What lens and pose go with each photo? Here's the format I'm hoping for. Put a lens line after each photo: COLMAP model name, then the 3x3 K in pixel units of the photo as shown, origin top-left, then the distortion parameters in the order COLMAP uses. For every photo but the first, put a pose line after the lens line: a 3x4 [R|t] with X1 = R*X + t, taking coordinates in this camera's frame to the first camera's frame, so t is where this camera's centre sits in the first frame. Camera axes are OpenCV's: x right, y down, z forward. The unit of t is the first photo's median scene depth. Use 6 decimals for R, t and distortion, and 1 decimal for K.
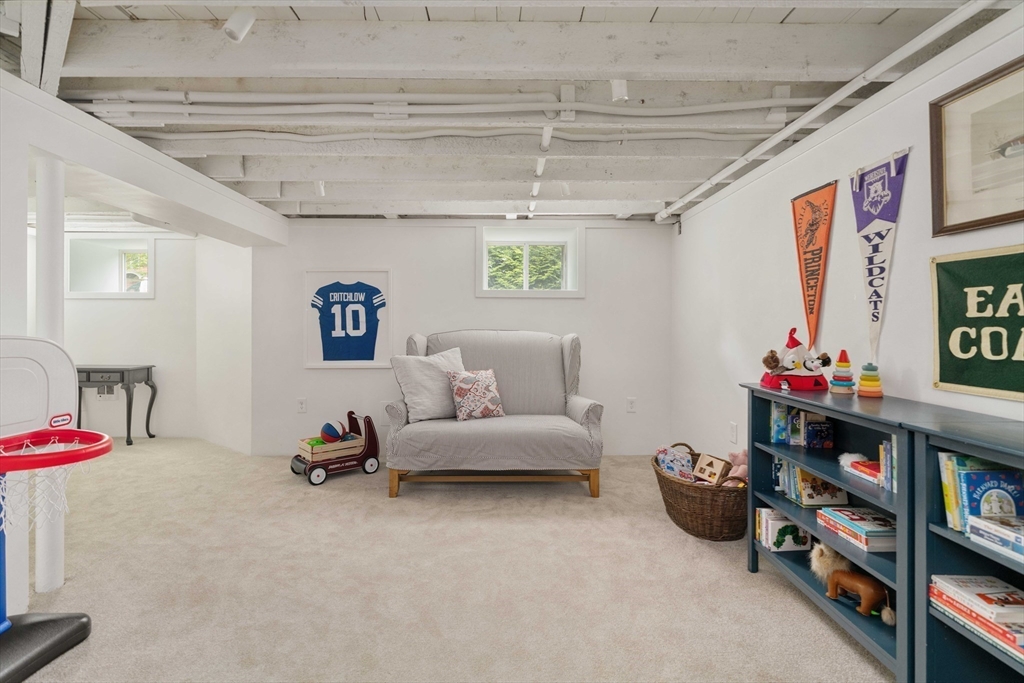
lens RADIAL K [[466.5, 0, 508.6], [0, 466.5, 331.3], [0, 0, 1]] dist [-0.005806, 0.000380]
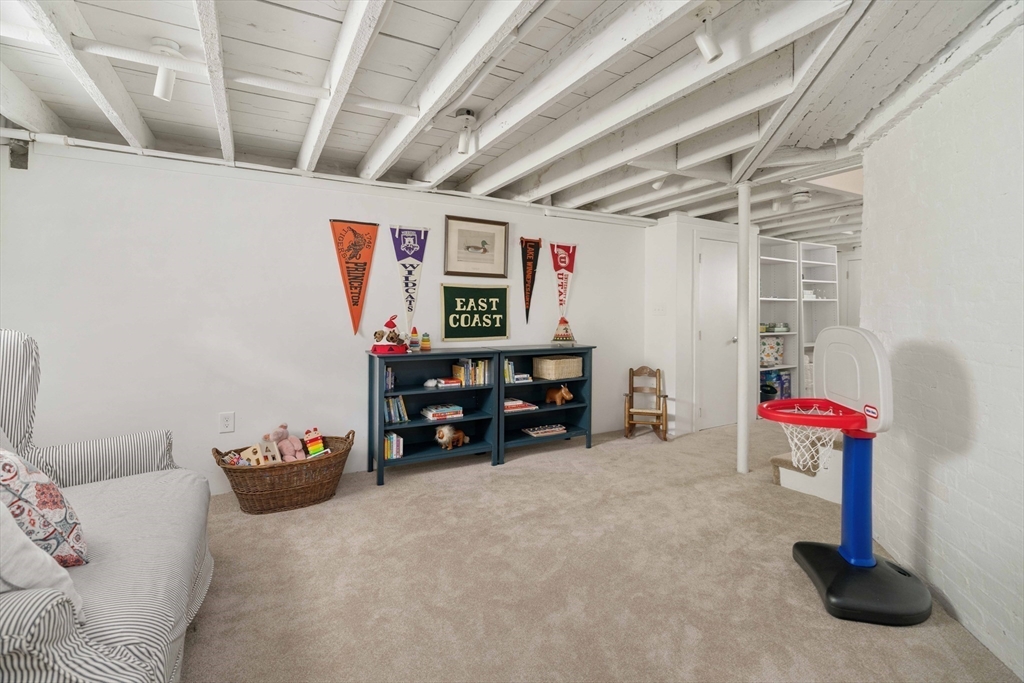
lens RADIAL K [[466.5, 0, 505.2], [0, 466.5, 323.5], [0, 0, 1]] dist [-0.005806, 0.000380]
pose [[-0.454407, -0.019977, 0.890570, -1.092867], [0.007646, 0.999624, 0.026325, -0.019266], [-0.890761, 0.018771, -0.454084, 1.545870]]
